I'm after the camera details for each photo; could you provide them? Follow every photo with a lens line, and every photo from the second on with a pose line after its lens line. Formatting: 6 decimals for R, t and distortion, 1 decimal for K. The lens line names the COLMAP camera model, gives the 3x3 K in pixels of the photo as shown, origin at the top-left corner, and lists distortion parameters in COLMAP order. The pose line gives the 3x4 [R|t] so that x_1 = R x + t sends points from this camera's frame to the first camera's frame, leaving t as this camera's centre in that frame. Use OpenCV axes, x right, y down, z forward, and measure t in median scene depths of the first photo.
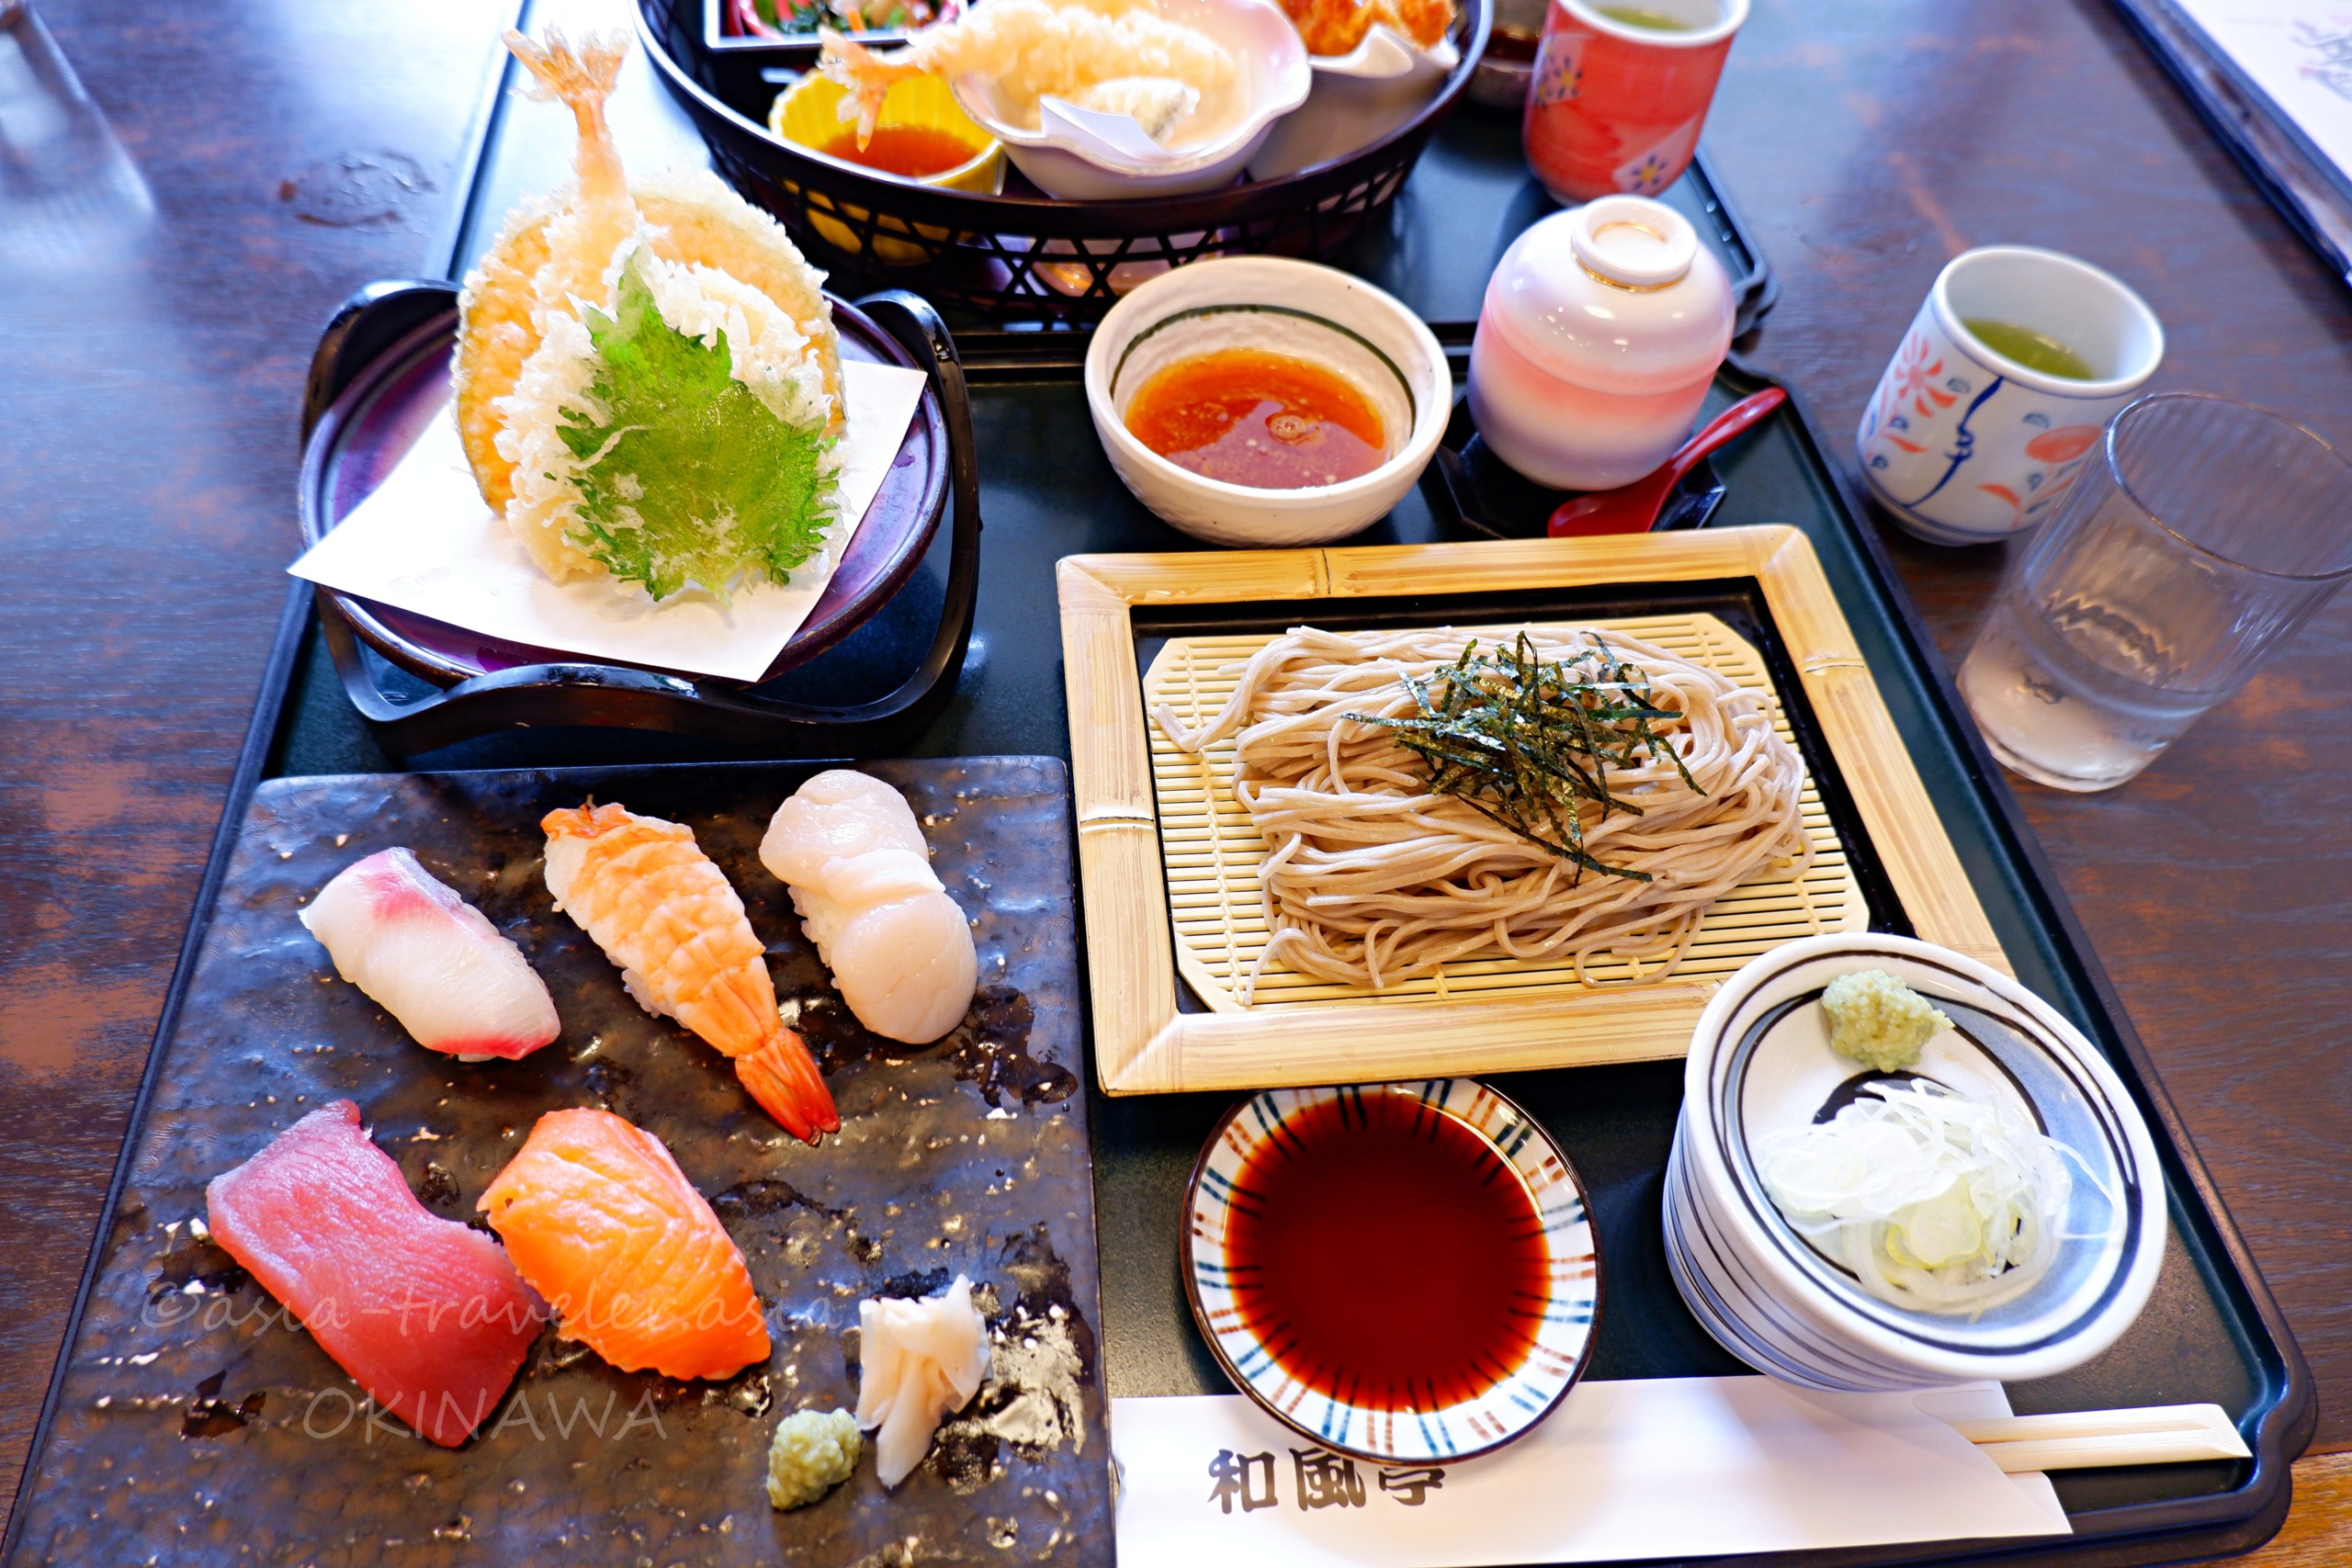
lens RADIAL K [[1530.1, 0, 1170.8], [0, 1530.1, 784.0], [0, 0, 1]] dist [-0.005169, 0.000431]
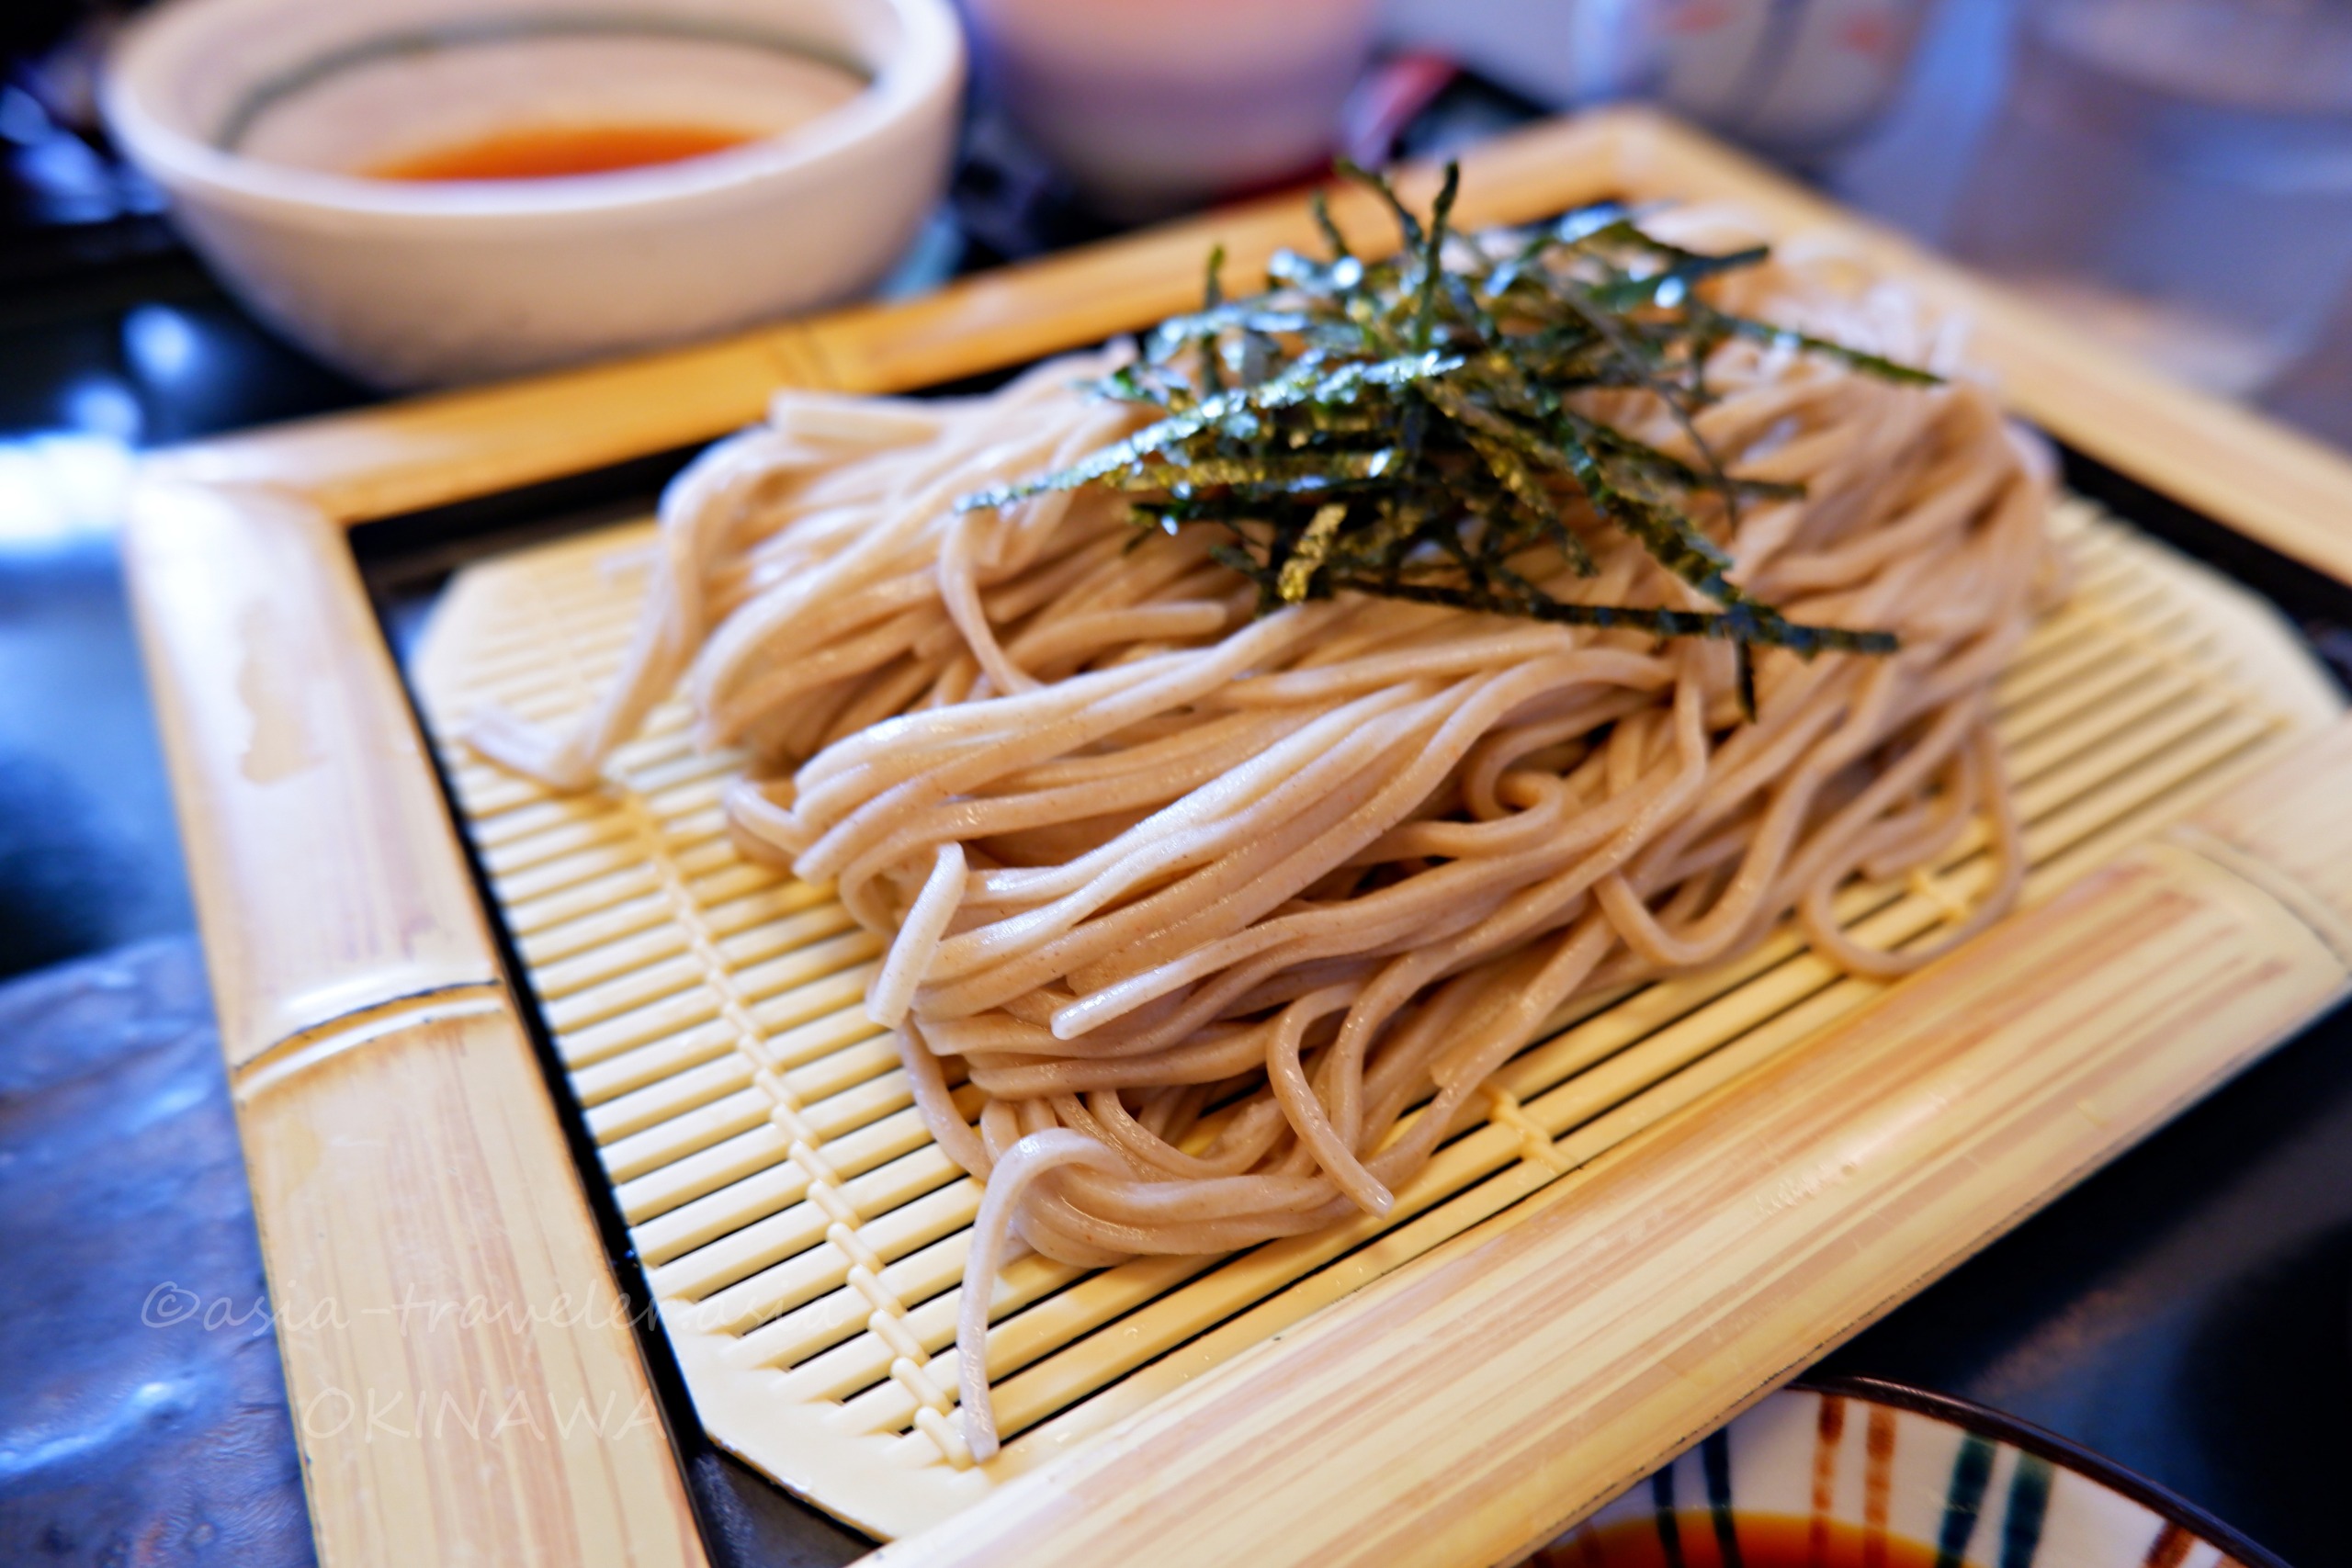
lens RADIAL K [[1530.1, 0, 1181.0], [0, 1530.1, 783.6], [0, 0, 1]] dist [-0.005169, 0.000431]
pose [[0.904775, -0.303408, 0.298876, 0.035818], [0.350172, 0.929404, -0.116564, 0.075149], [-0.242410, 0.210122, 0.947146, 0.693632]]
